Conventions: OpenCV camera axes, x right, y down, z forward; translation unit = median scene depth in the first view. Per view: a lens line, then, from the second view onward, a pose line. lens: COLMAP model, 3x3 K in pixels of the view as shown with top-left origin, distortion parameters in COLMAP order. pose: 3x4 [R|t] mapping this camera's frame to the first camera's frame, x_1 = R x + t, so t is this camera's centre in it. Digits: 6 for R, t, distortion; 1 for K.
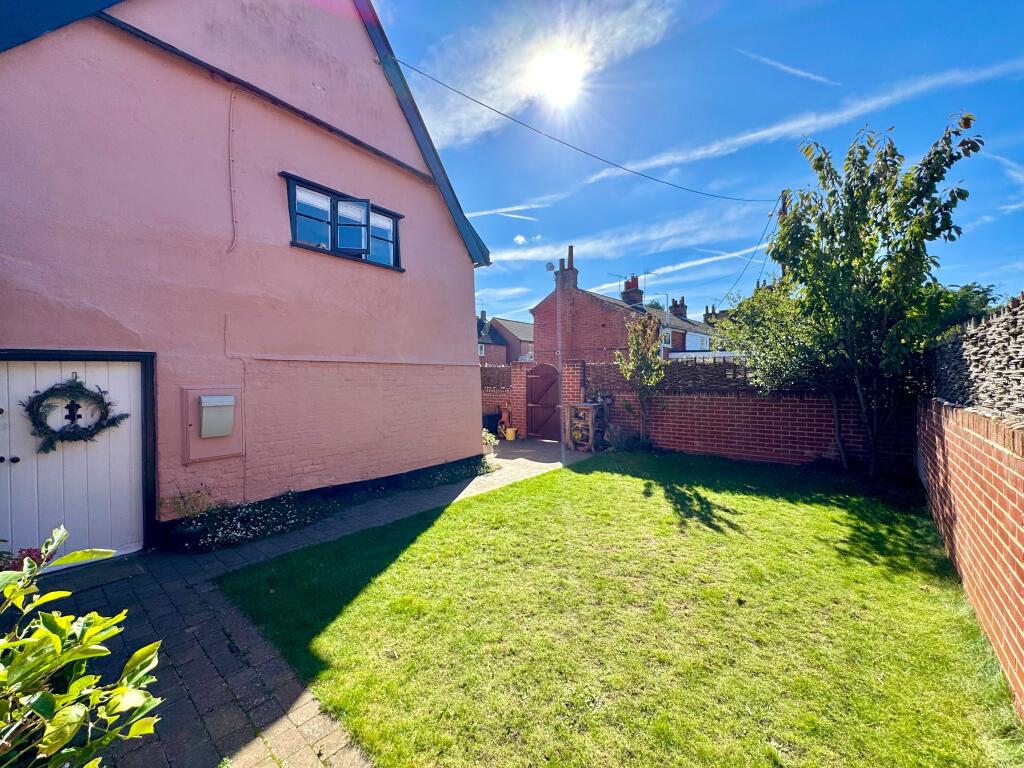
lens RADIAL K [[410.4, 0, 512.0], [0, 410.4, 384.0], [0, 0, 1]] dist [-0.000821, -0.000042]
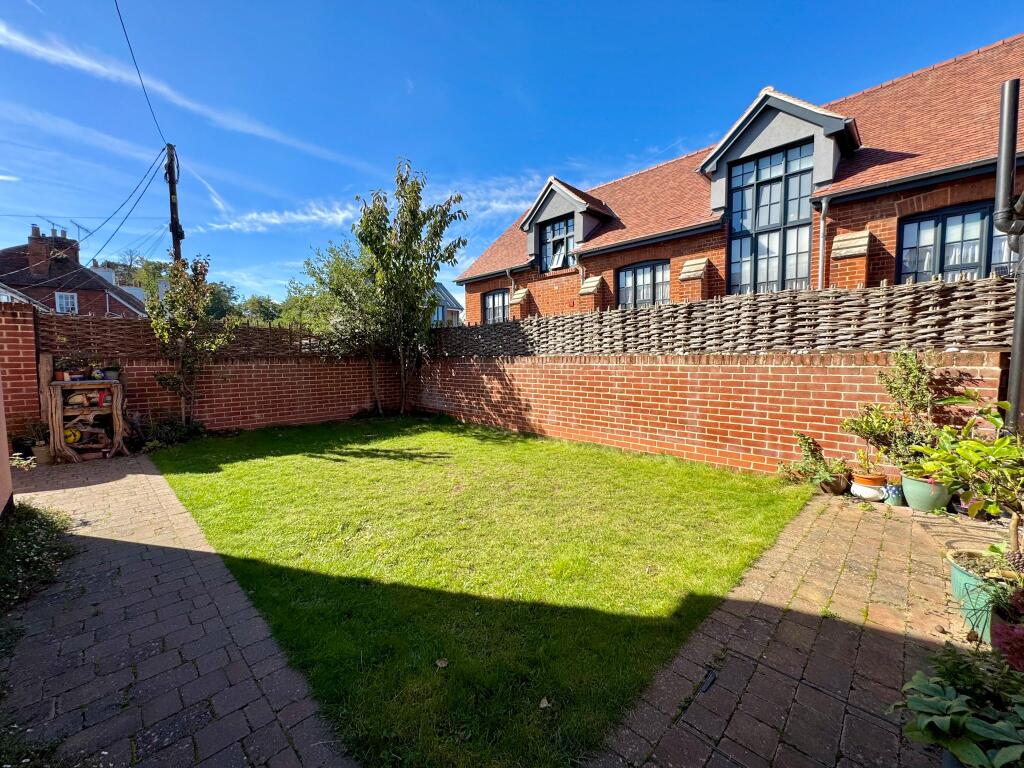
lens RADIAL K [[414.8, 0, 512.0], [0, 414.8, 384.0], [0, 0, 1]] dist [-0.009484, -0.000016]
pose [[0.070801, -0.056832, 0.995870, -0.681744], [0.018935, 0.998272, 0.055623, 0.058348], [-0.997311, 0.014919, 0.071754, 0.641797]]
